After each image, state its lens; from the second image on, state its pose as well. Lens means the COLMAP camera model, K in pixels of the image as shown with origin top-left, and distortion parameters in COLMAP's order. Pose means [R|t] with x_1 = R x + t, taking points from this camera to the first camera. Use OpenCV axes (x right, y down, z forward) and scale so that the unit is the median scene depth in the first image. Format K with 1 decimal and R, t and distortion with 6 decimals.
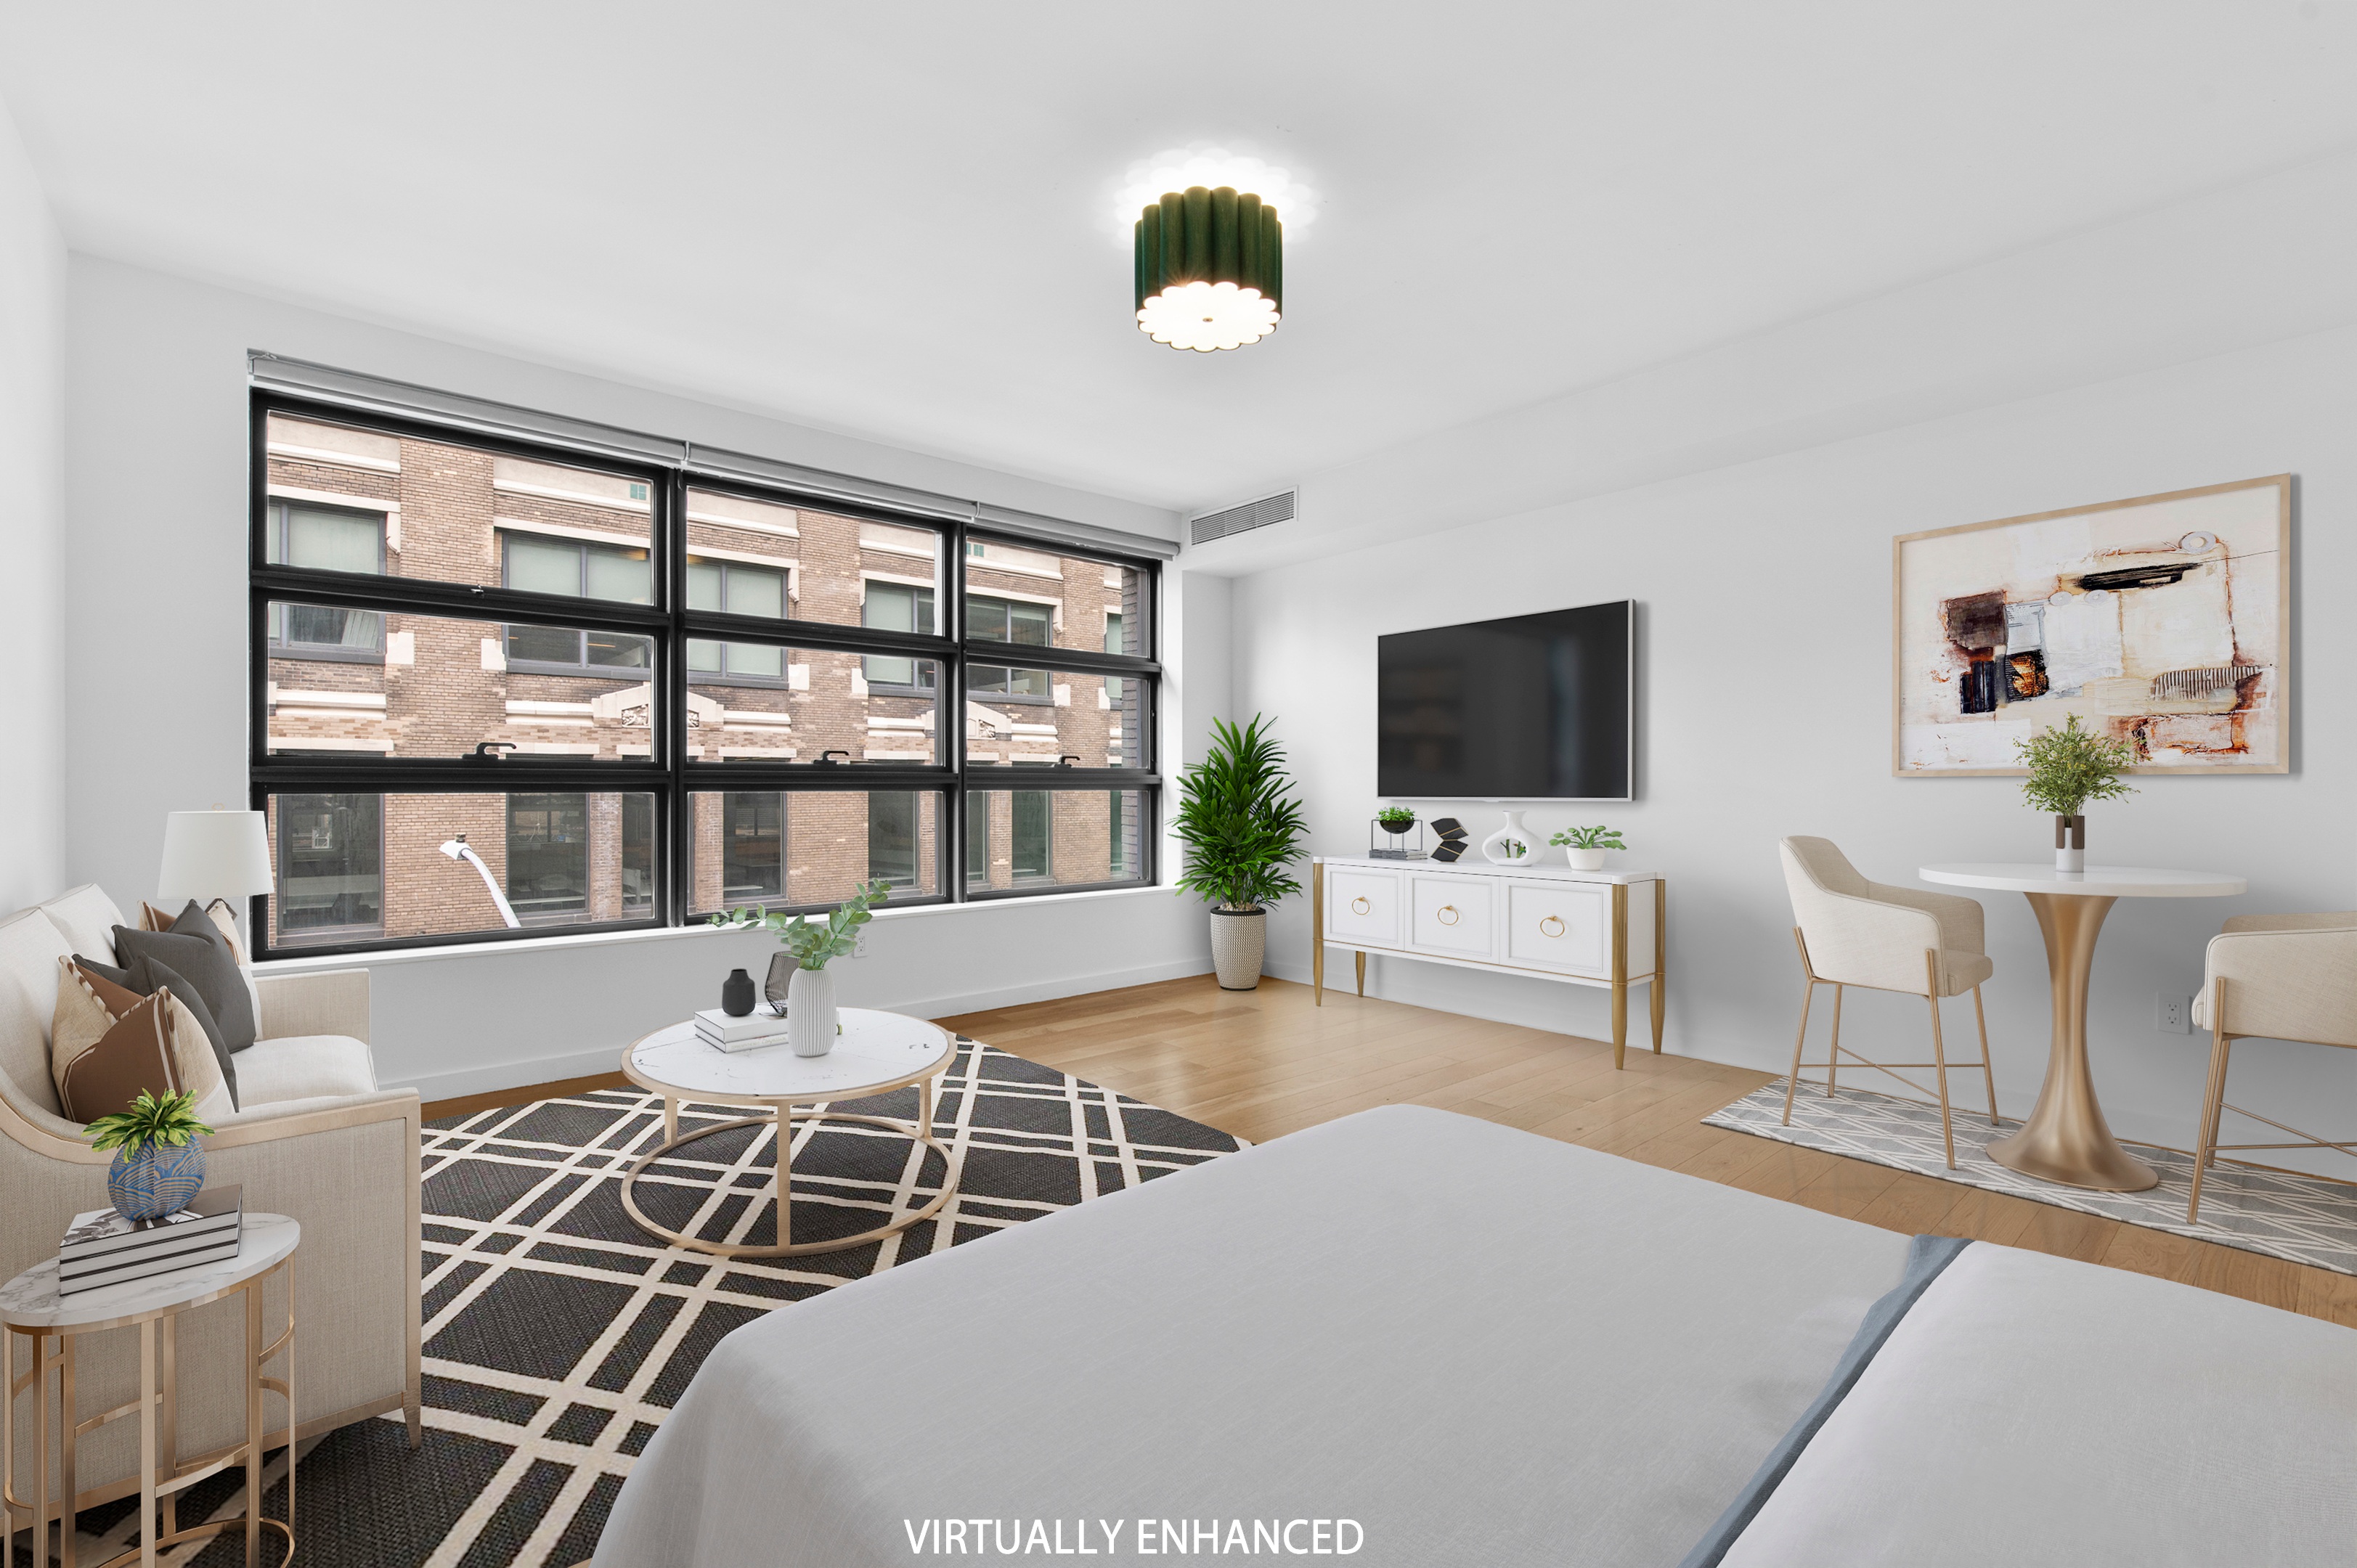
lens RADIAL K [[1017.4, 0, 1188.1], [0, 1017.4, 781.8], [0, 0, 1]] dist [0.000186, 0.000196]
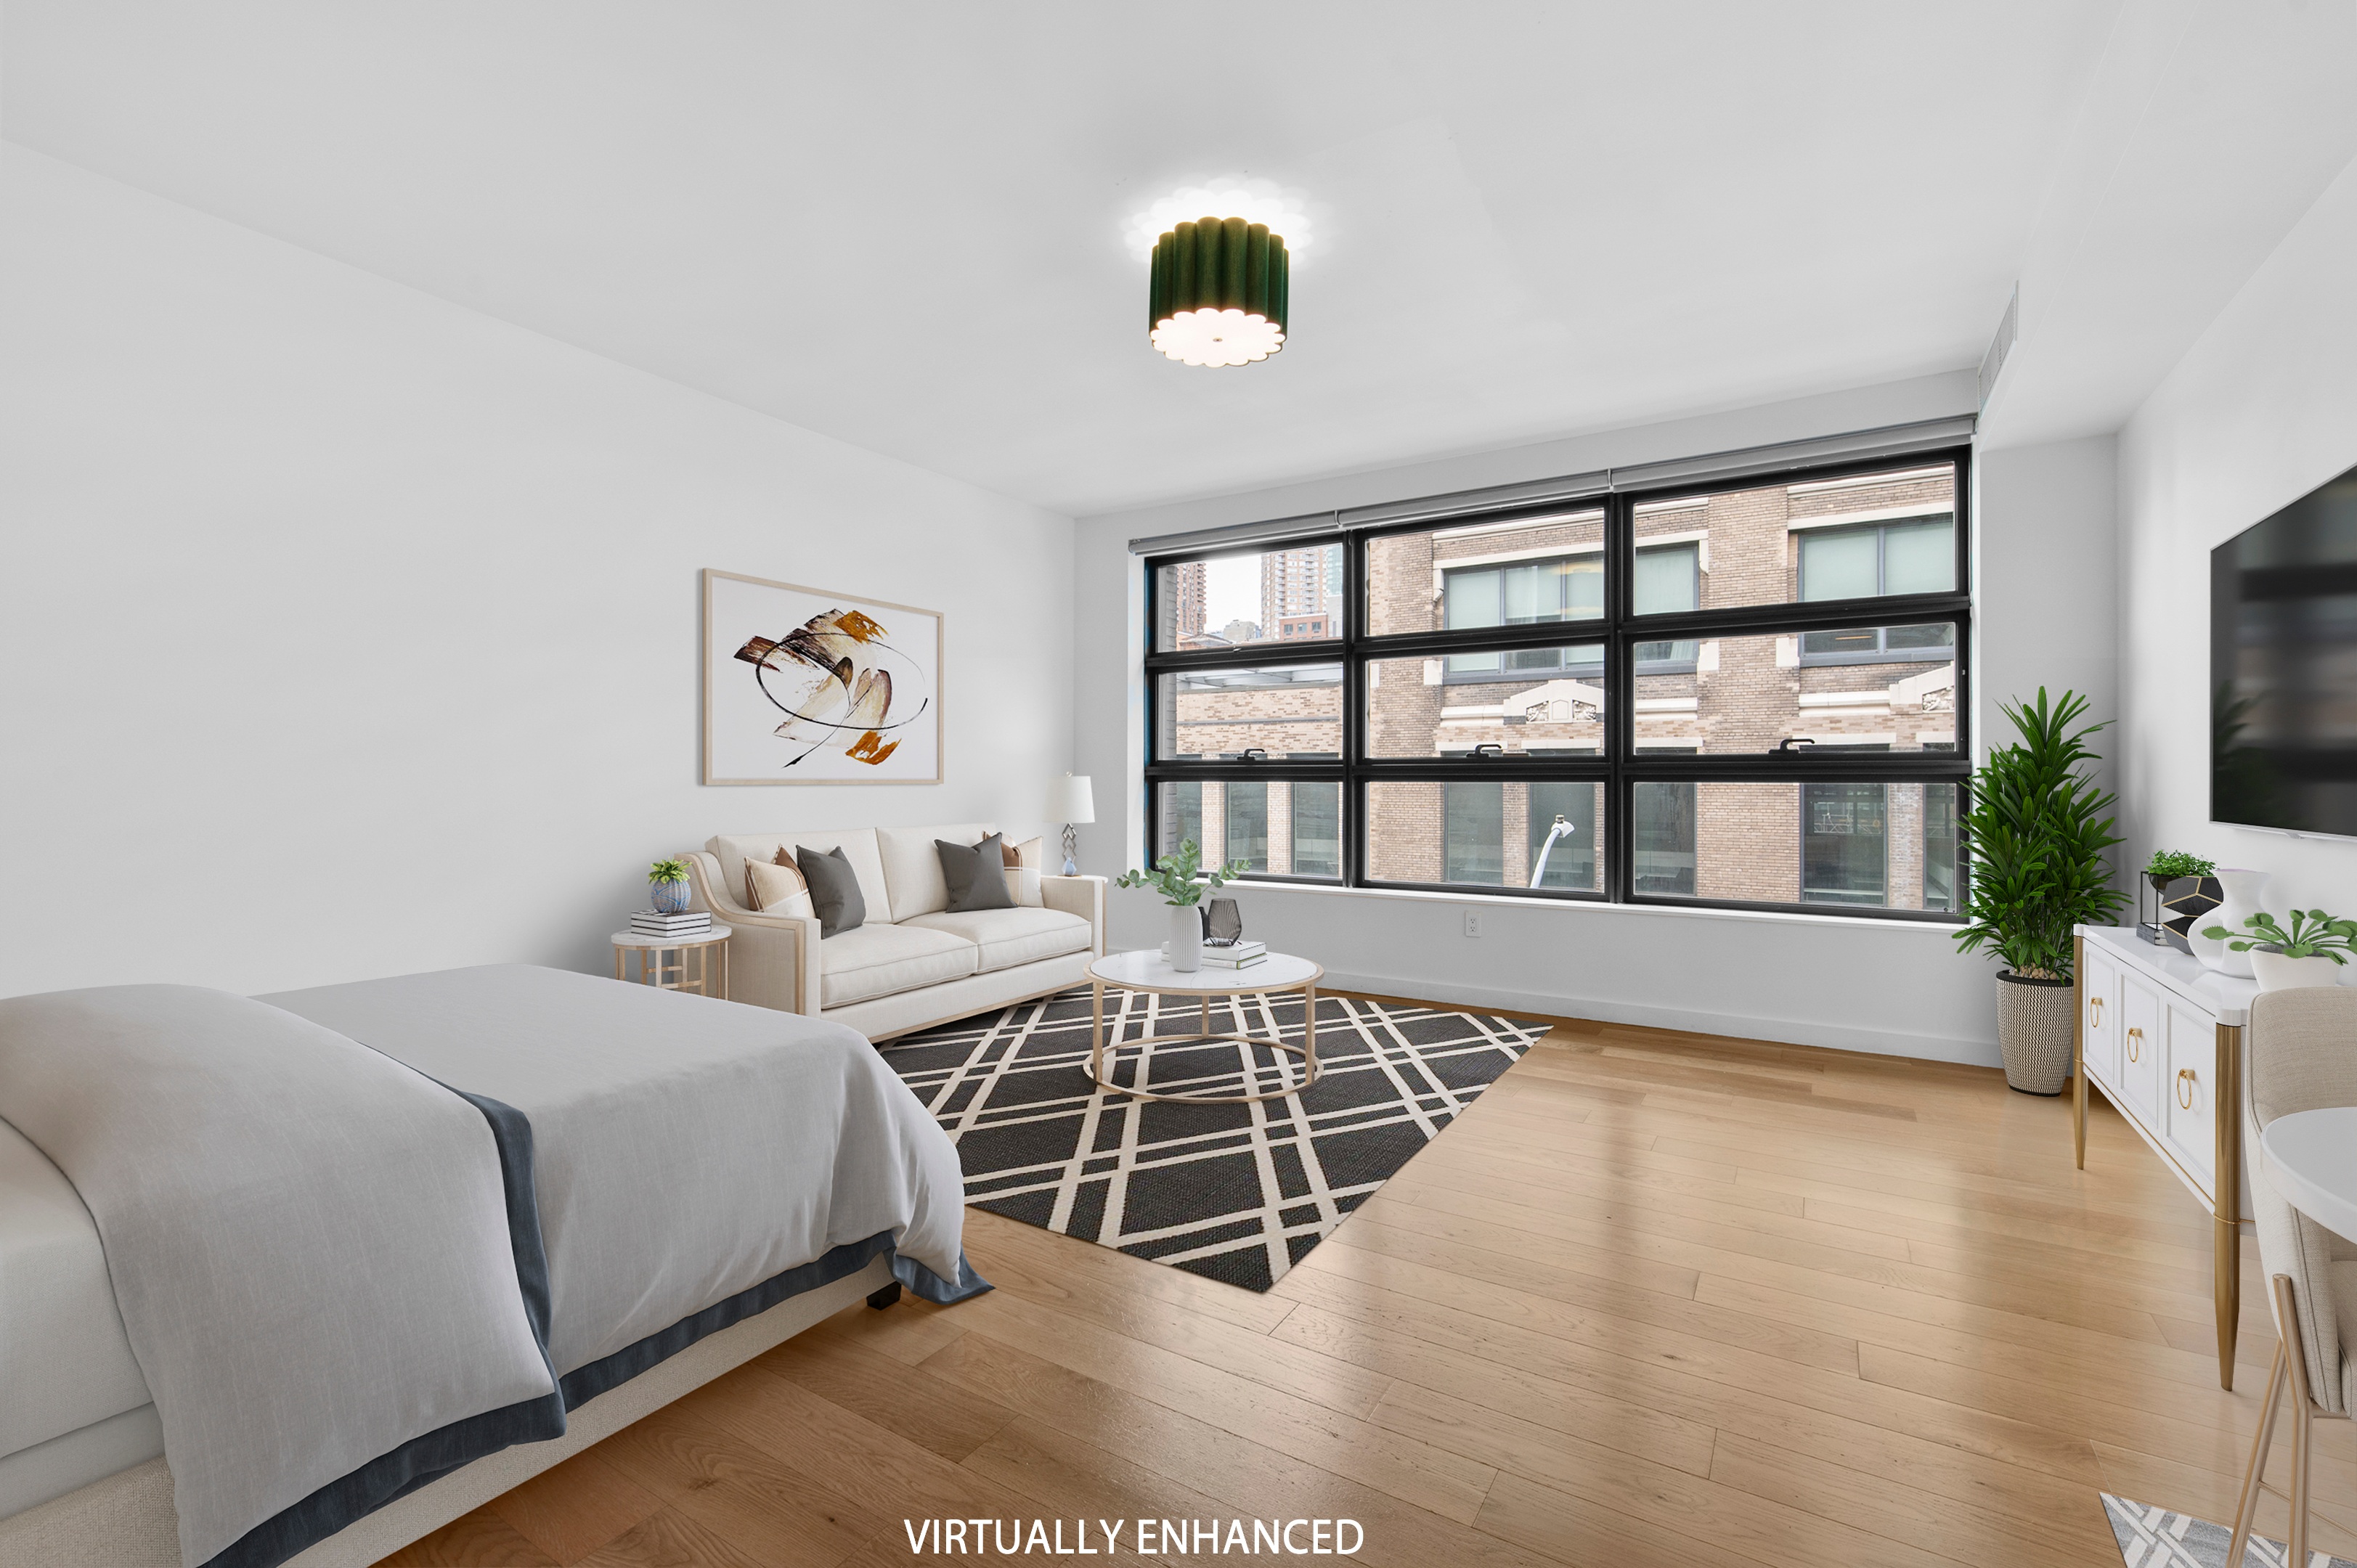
lens RADIAL K [[1017.4, 0, 1188.1], [0, 1017.4, 781.8], [0, 0, 1]] dist [0.000186, 0.000196]
pose [[0.288738, 0.003993, -0.957400, 0.508574], [0.004144, 0.999977, 0.005420, 0.003475], [0.957399, -0.005533, 0.288715, 0.353976]]
